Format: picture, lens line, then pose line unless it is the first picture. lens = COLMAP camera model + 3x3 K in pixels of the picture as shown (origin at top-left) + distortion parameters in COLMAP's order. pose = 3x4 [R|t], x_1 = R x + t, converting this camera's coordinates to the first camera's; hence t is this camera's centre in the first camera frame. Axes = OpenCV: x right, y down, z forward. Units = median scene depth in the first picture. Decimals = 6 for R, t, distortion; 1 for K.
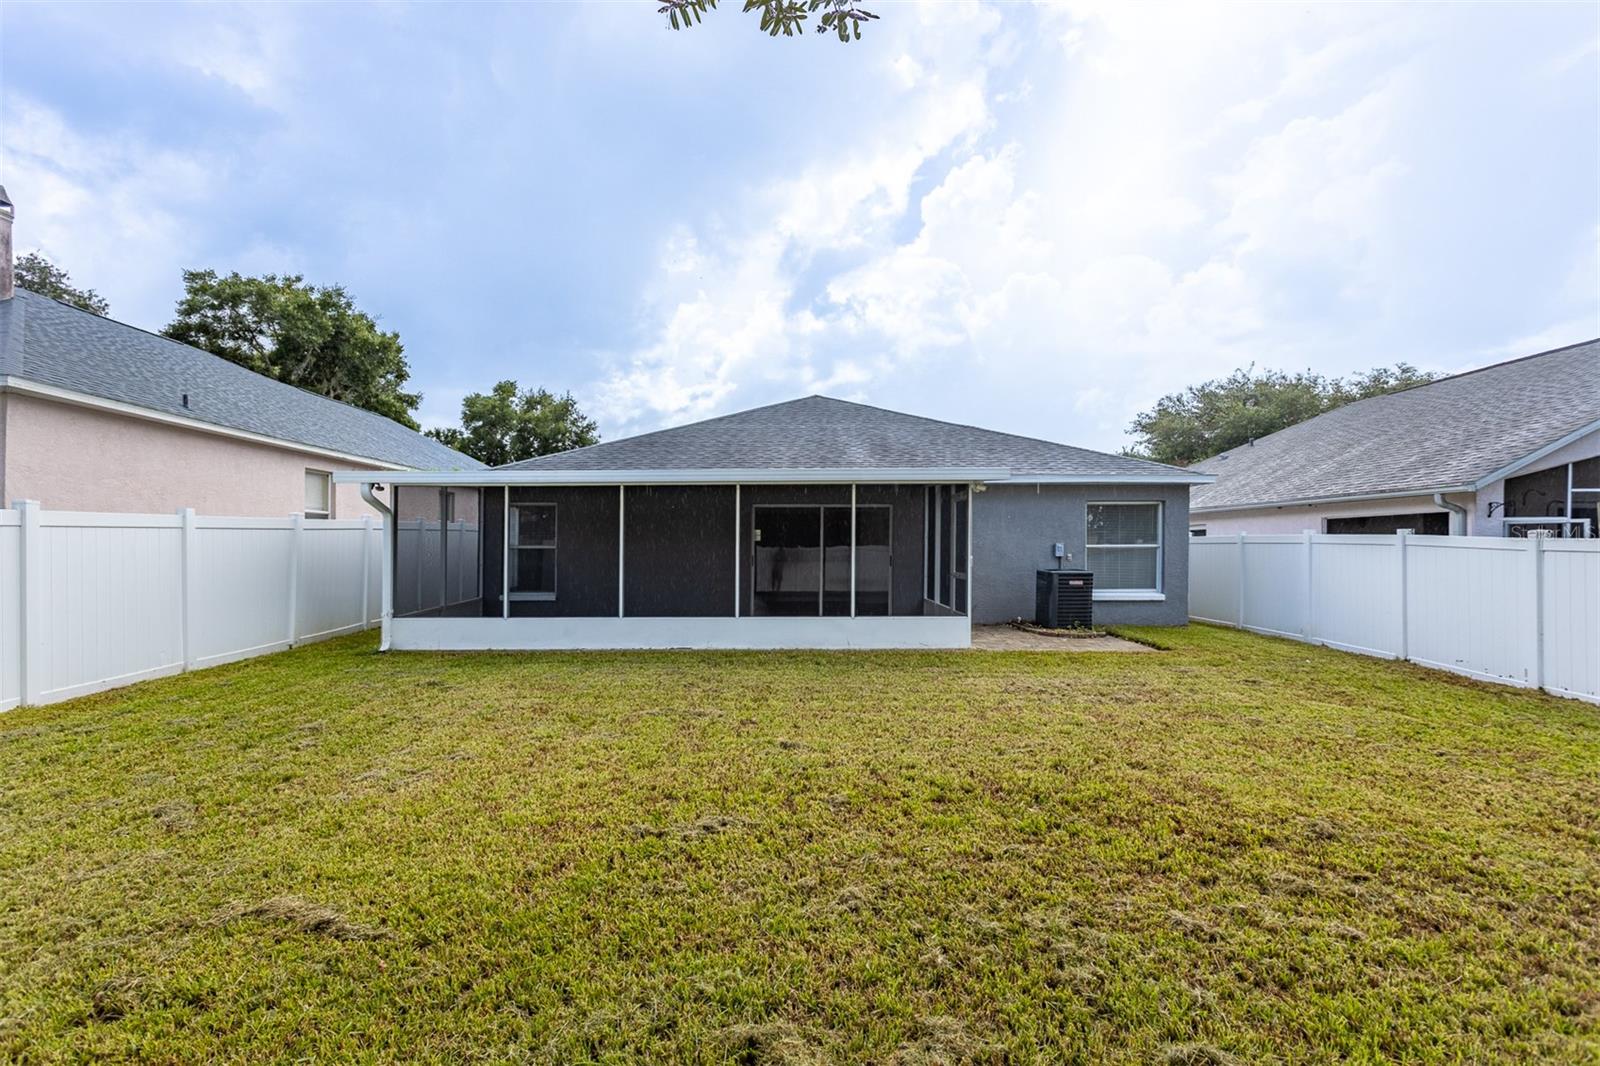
lens RADIAL K [[757.3, 0, 798.8], [0, 757.3, 550.8], [0, 0, 1]] dist [-0.003940, 0.000678]
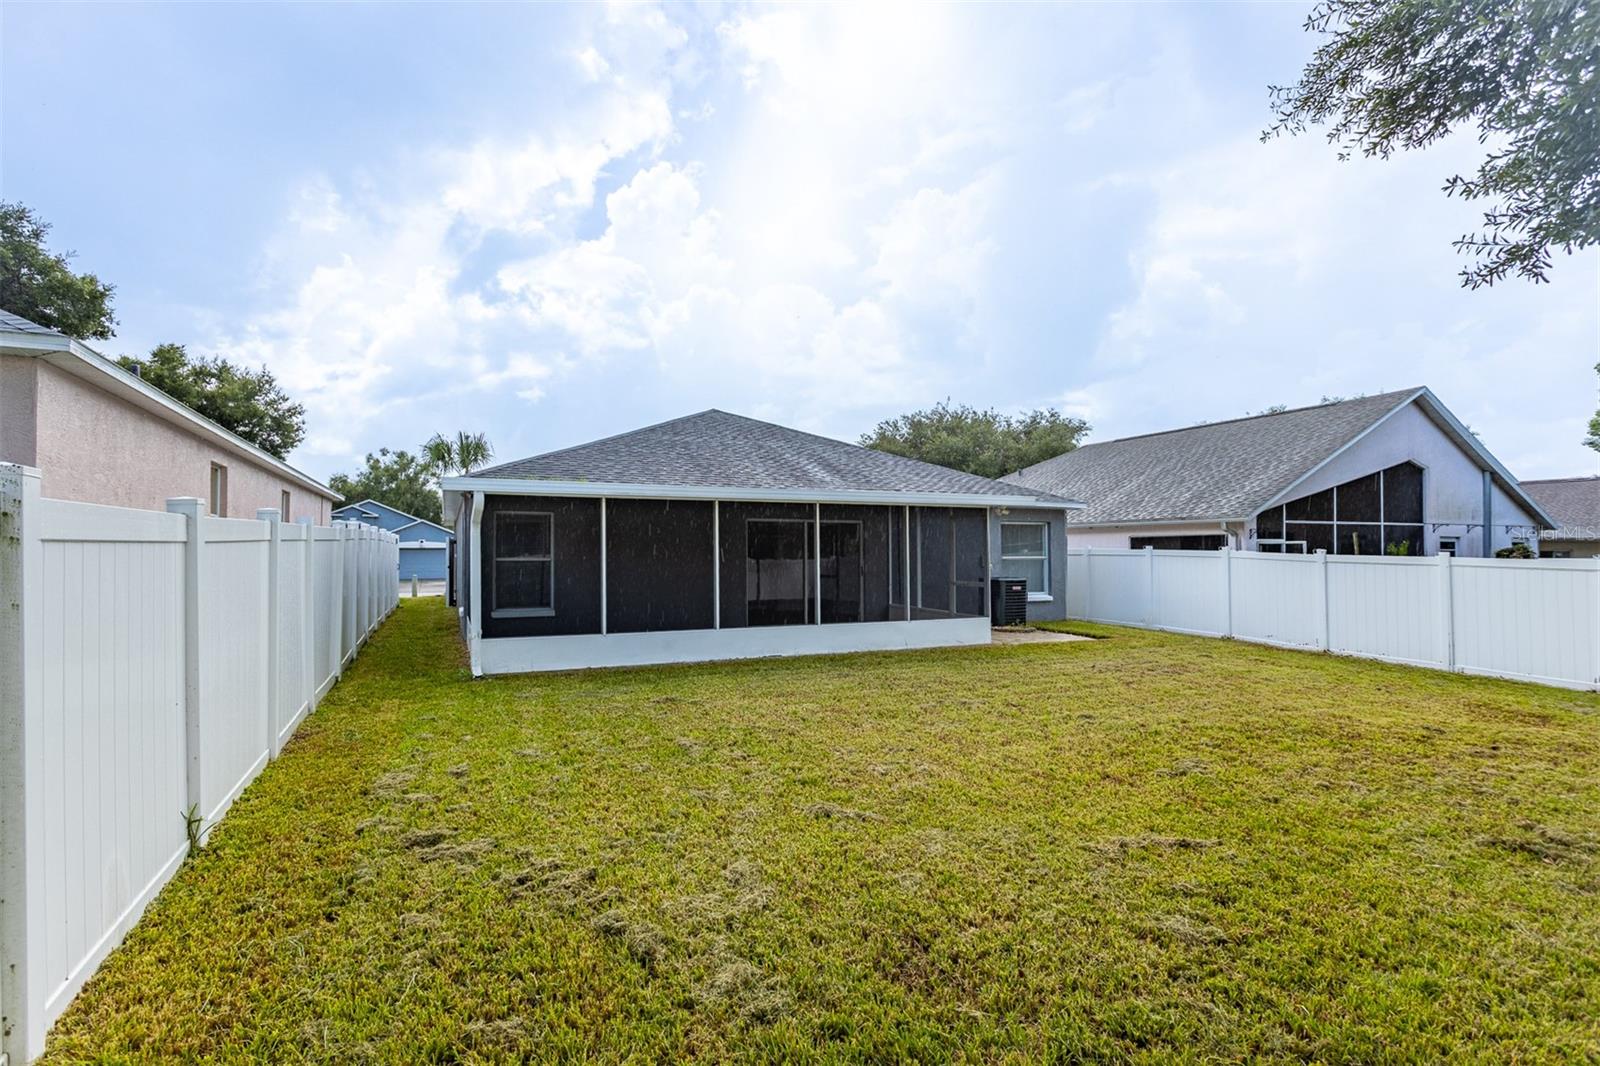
lens RADIAL K [[757.3, 0, 798.8], [0, 757.3, 550.8], [0, 0, 1]] dist [-0.003940, 0.000678]
pose [[0.915224, 0.001066, 0.402945, -0.395478], [0.000992, 0.999988, -0.004900, -0.011735], [-0.402945, 0.004884, 0.915211, 0.004838]]
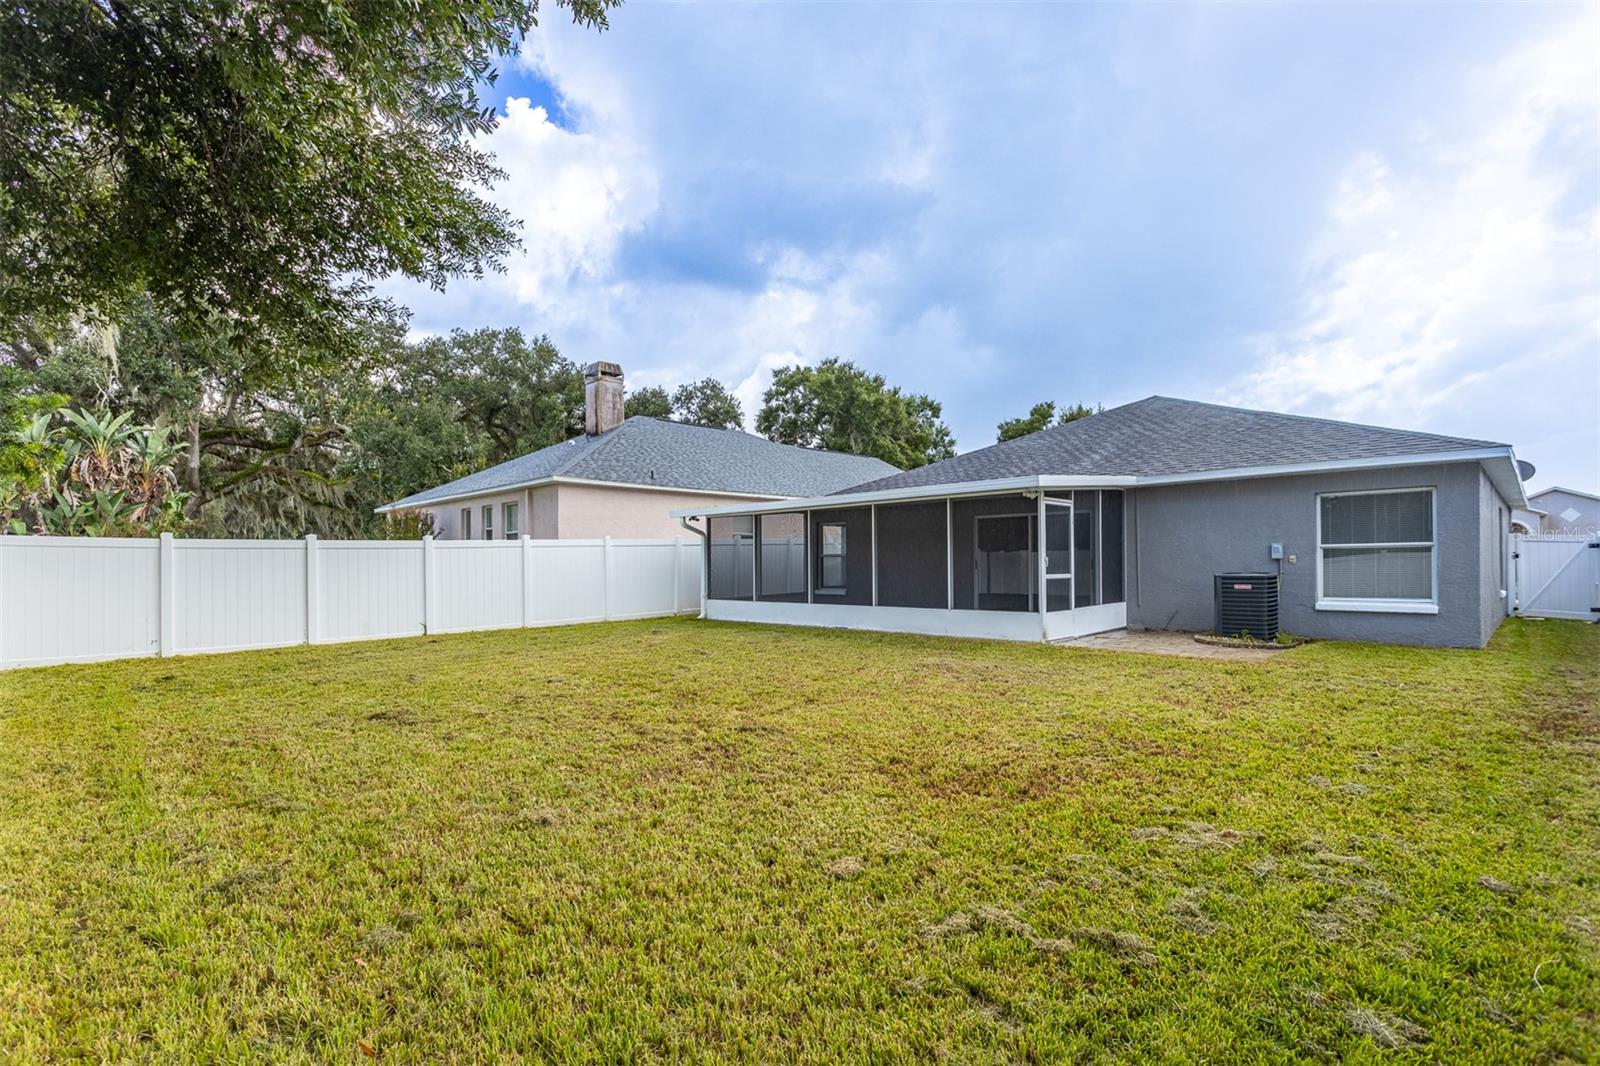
lens RADIAL K [[776.4, 0, 793.9], [0, 776.4, 569.5], [0, 0, 1]] dist [0.001045, 0.000306]
pose [[0.703217, 0.000362, -0.710975, 0.553372], [0.003051, 0.999989, 0.003526, 0.014042], [0.710969, -0.004649, 0.703208, -0.029149]]
